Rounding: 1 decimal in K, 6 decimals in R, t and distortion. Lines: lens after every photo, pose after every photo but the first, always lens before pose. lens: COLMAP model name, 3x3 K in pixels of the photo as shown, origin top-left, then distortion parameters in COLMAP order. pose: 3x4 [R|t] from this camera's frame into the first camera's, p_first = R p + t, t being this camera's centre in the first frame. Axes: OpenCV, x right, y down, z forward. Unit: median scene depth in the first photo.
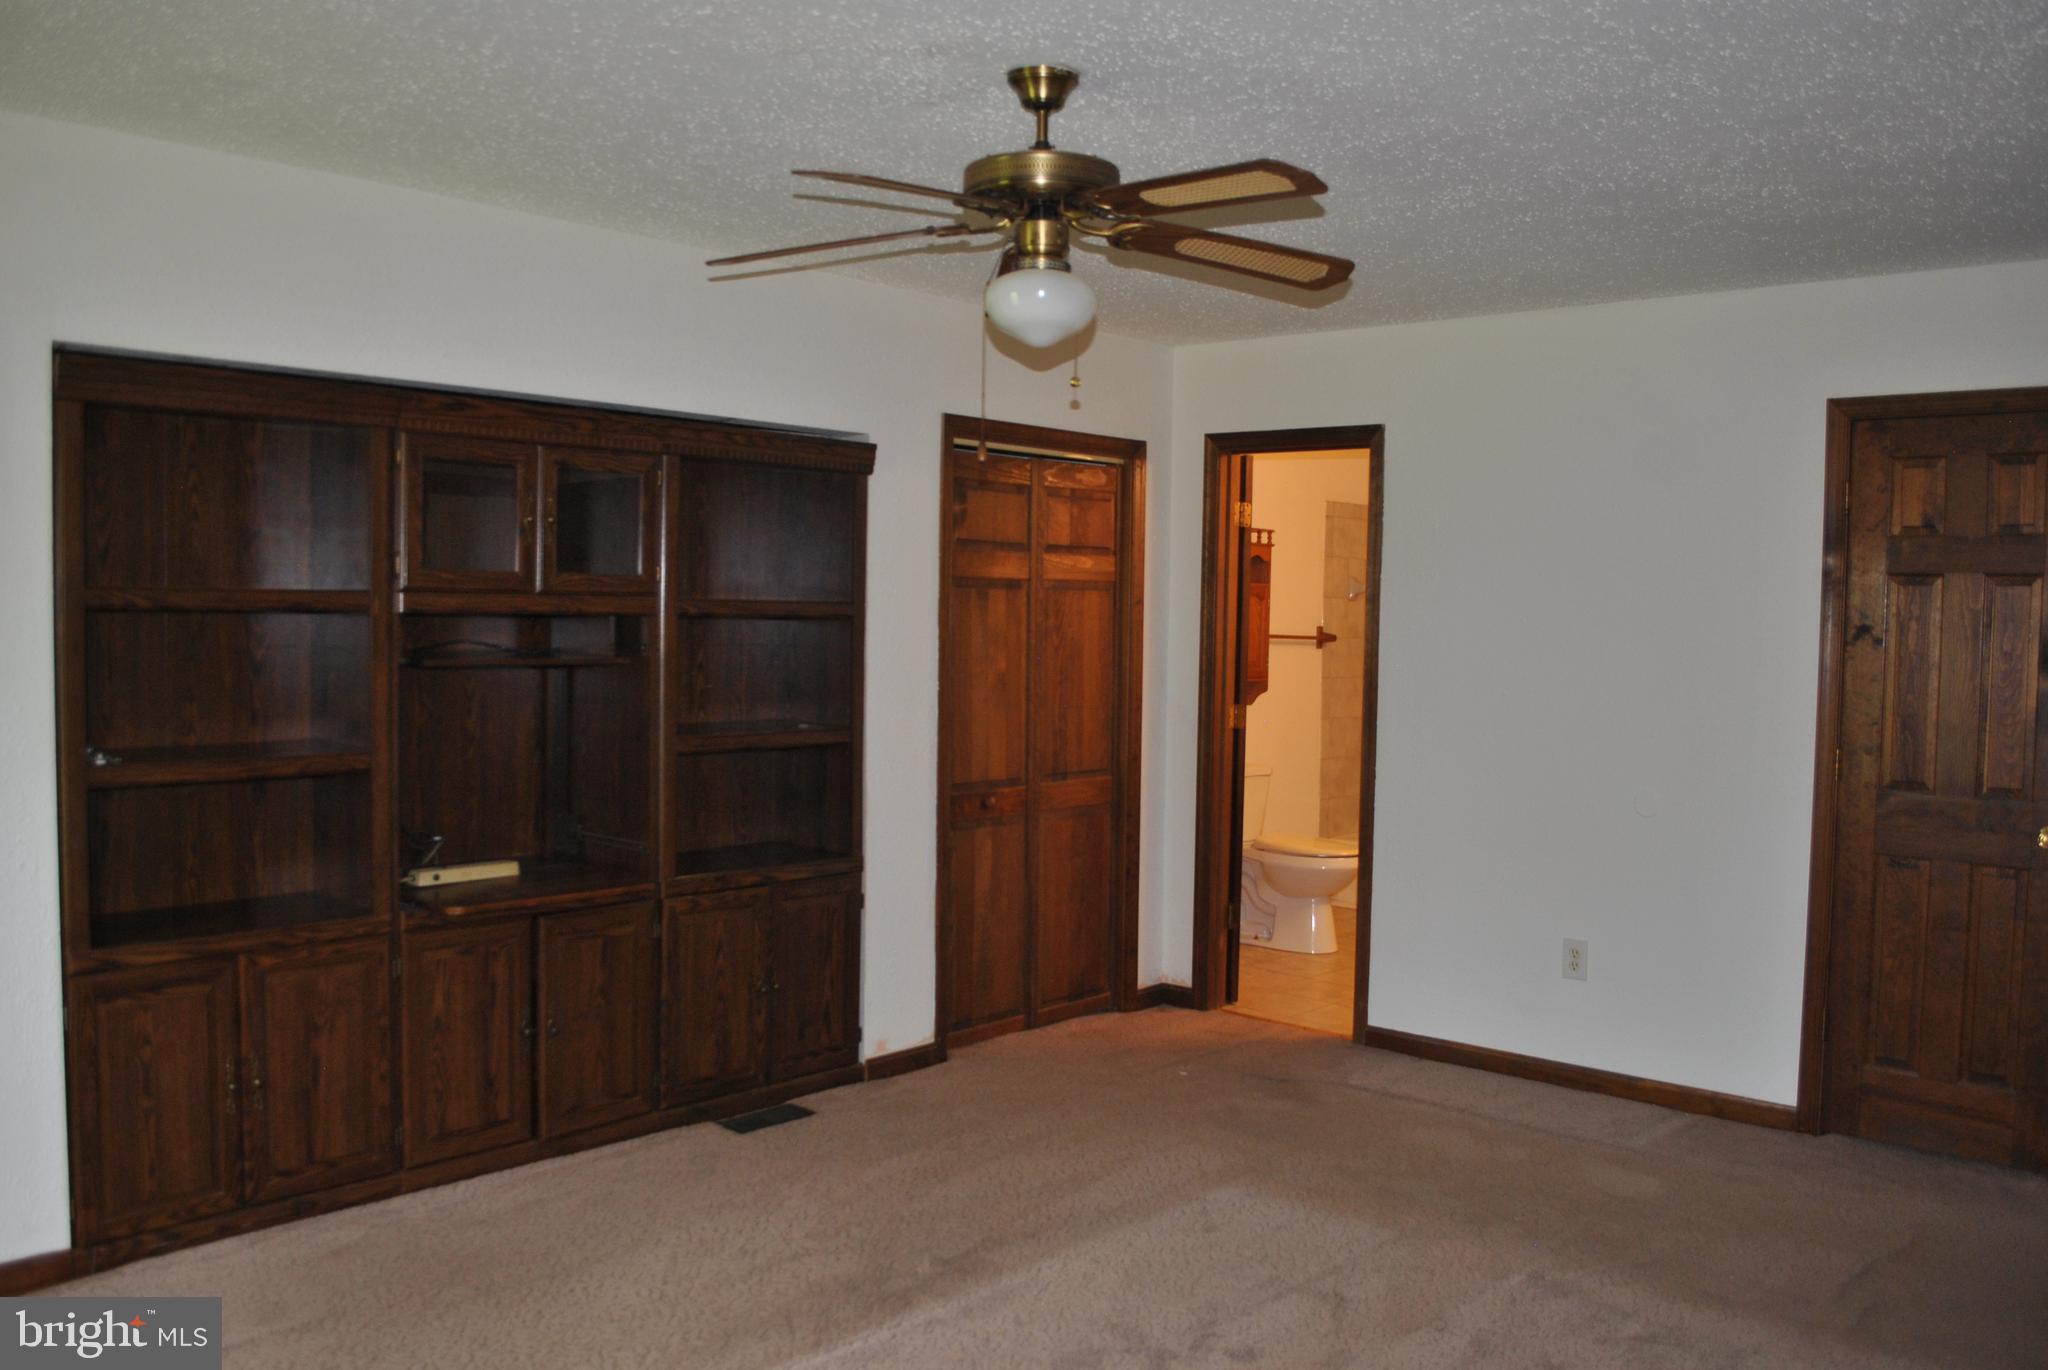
lens RADIAL K [[1735.1, 0, 1024.0], [0, 1735.1, 685.0], [0, 0, 1]] dist [-0.062515, -0.002846]
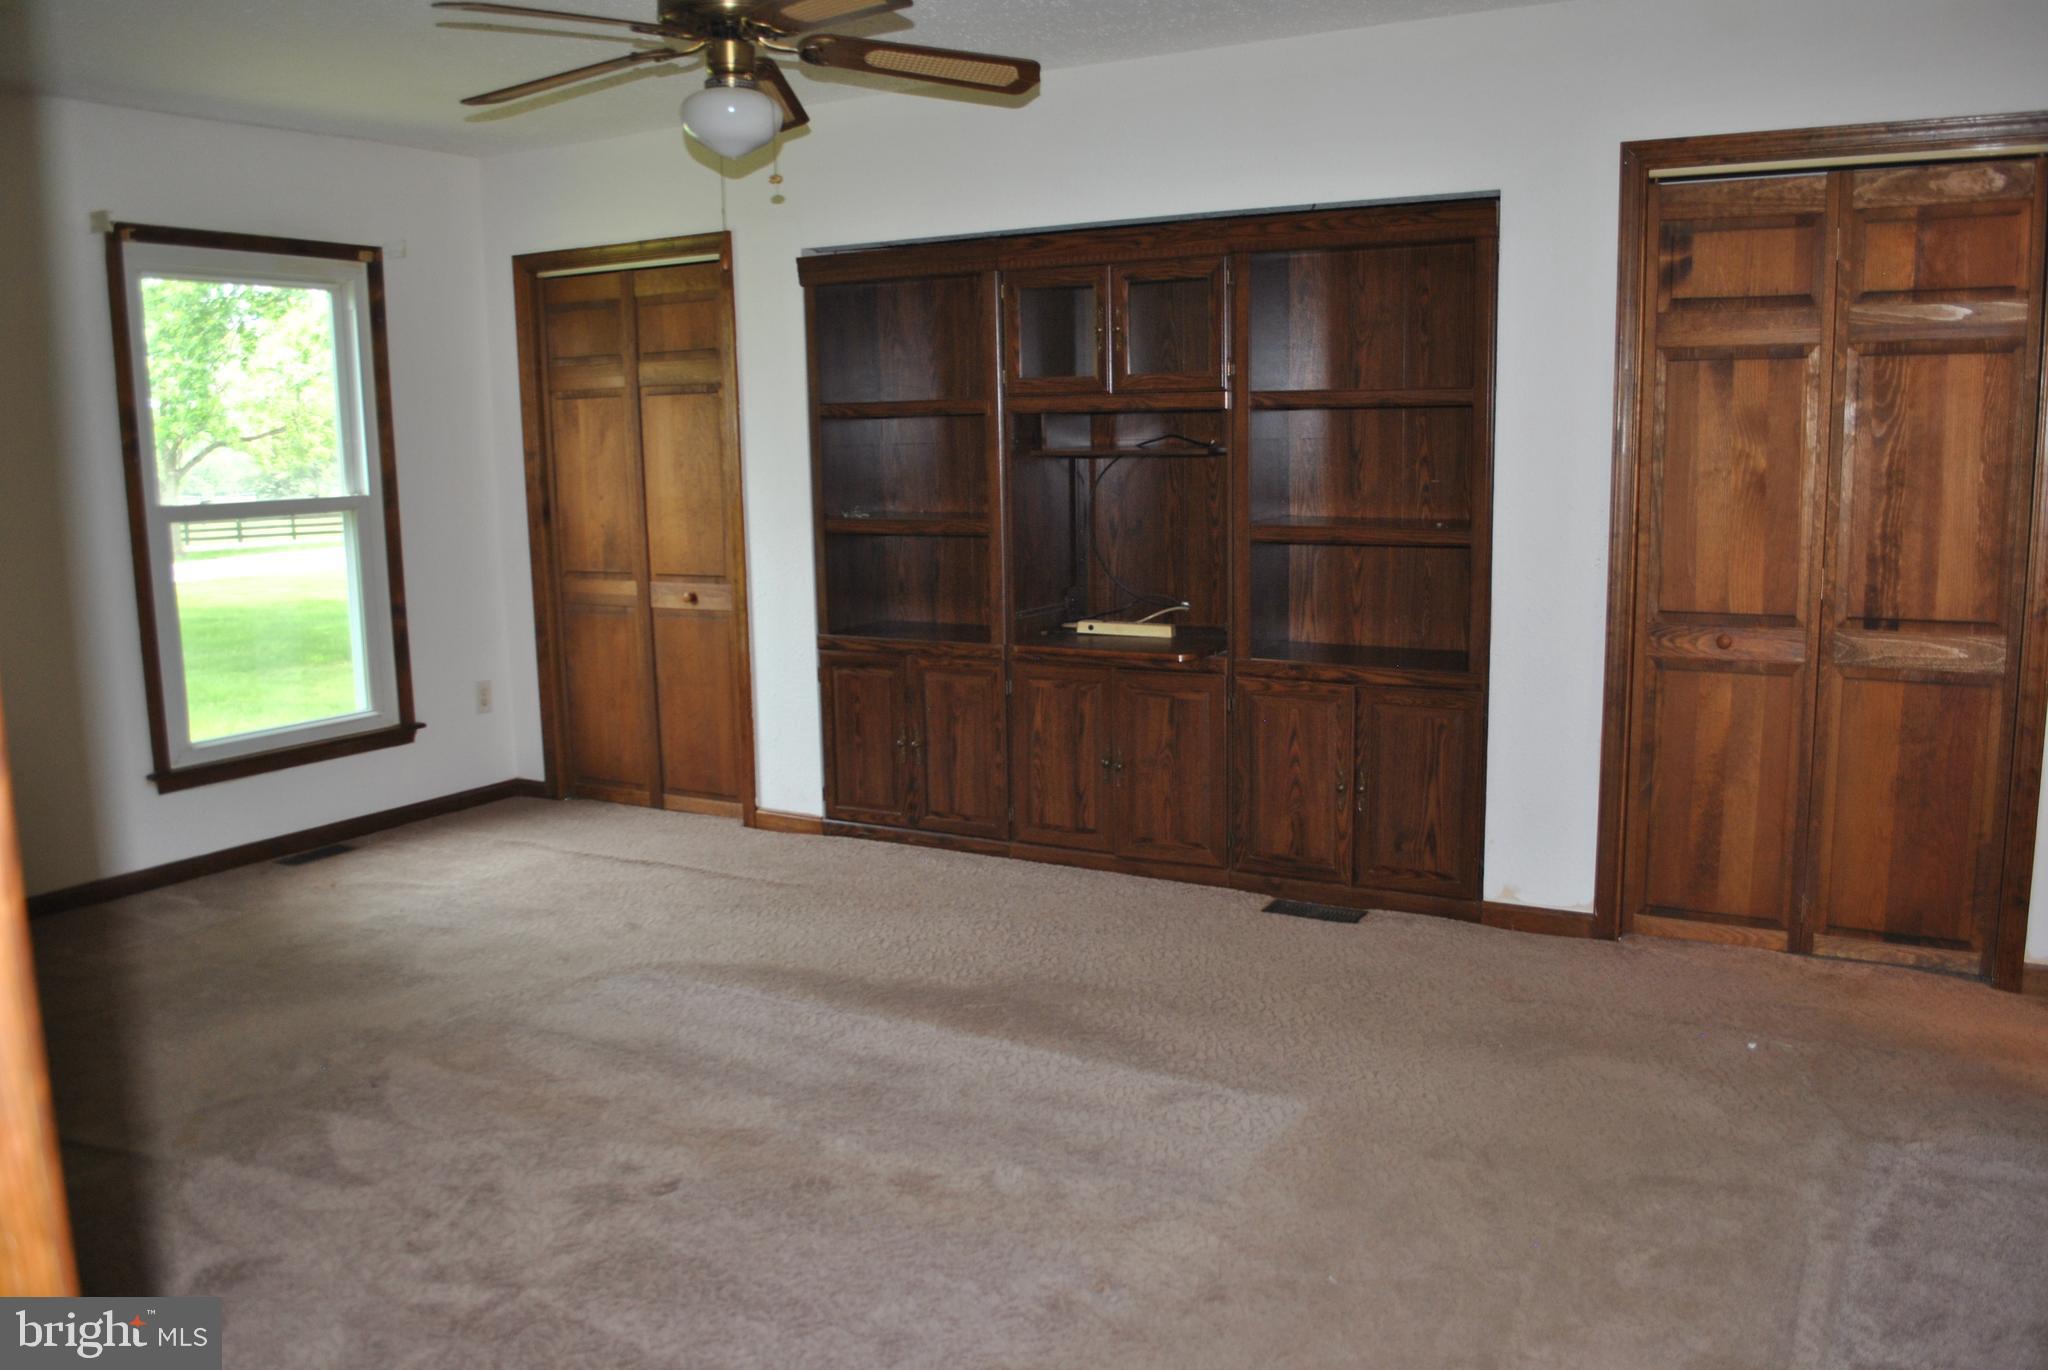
lens RADIAL K [[1652.4, 0, 1024.0], [0, 1652.4, 685.0], [0, 0, 1]] dist [-0.063395, -0.009941]
pose [[0.196067, 0.131850, -0.971686, 0.780646], [-0.020467, 0.991253, 0.130375, -0.001594], [0.980377, -0.005674, 0.197051, 0.686491]]
